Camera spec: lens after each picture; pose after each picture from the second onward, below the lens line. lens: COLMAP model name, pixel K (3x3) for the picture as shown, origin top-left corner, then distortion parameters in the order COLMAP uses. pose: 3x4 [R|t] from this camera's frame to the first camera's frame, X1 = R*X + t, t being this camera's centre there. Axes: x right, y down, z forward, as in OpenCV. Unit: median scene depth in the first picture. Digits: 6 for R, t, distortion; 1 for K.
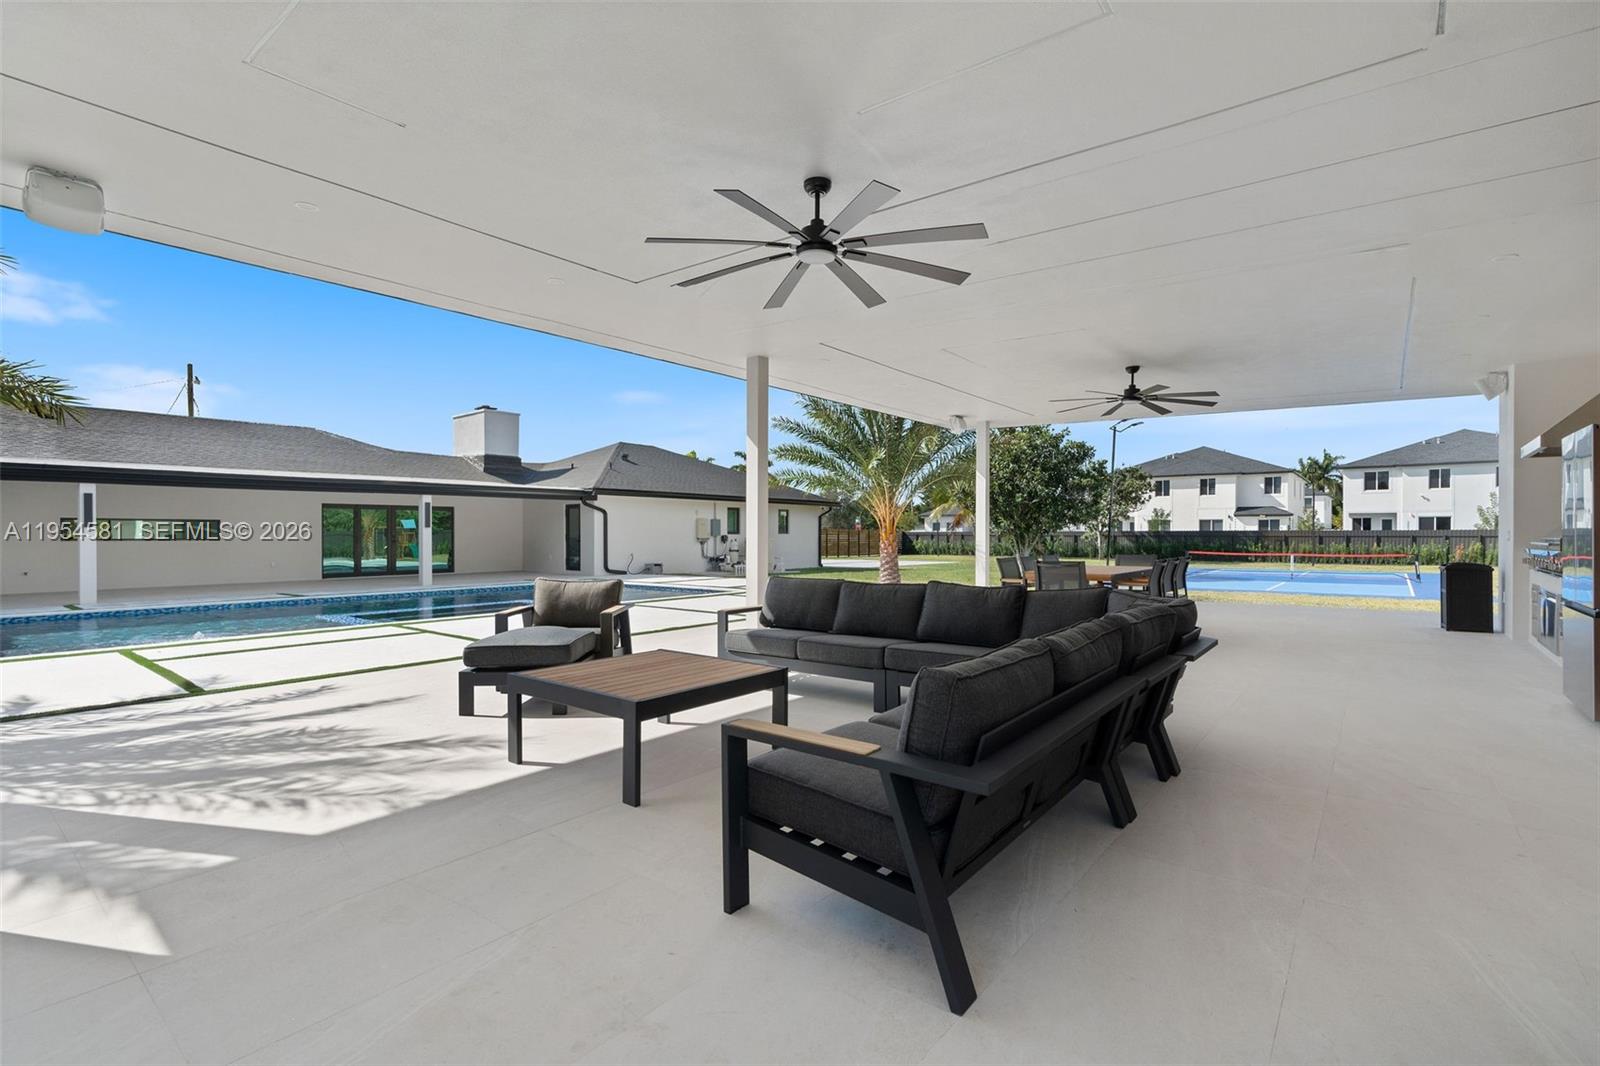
lens RADIAL K [[724.1, 0, 788.1], [0, 724.1, 548.6], [0, 0, 1]] dist [-0.009929, 0.000218]
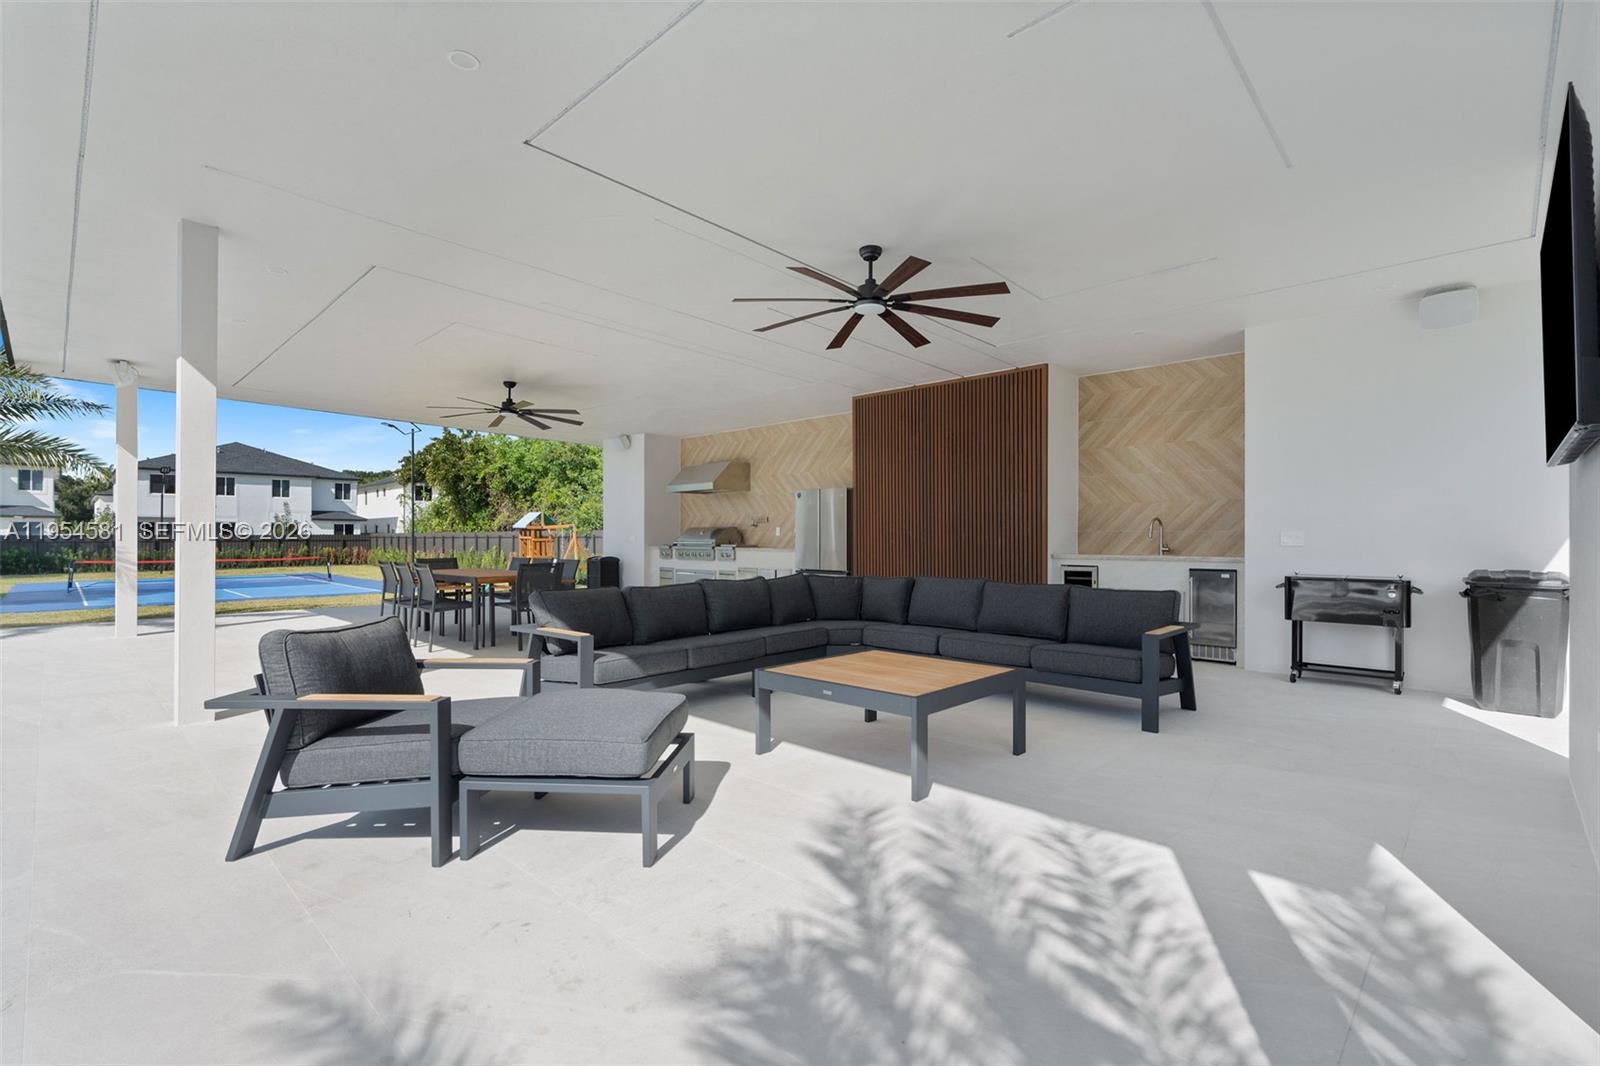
lens RADIAL K [[724.1, 0, 789.5], [0, 724.1, 530.5], [0, 0, 1]] dist [-0.009929, 0.000218]
pose [[0.137890, 0.010402, 0.990393, -0.537495], [0.021820, 0.999670, -0.013538, -0.006028], [-0.990207, 0.023477, 0.137617, 0.446605]]
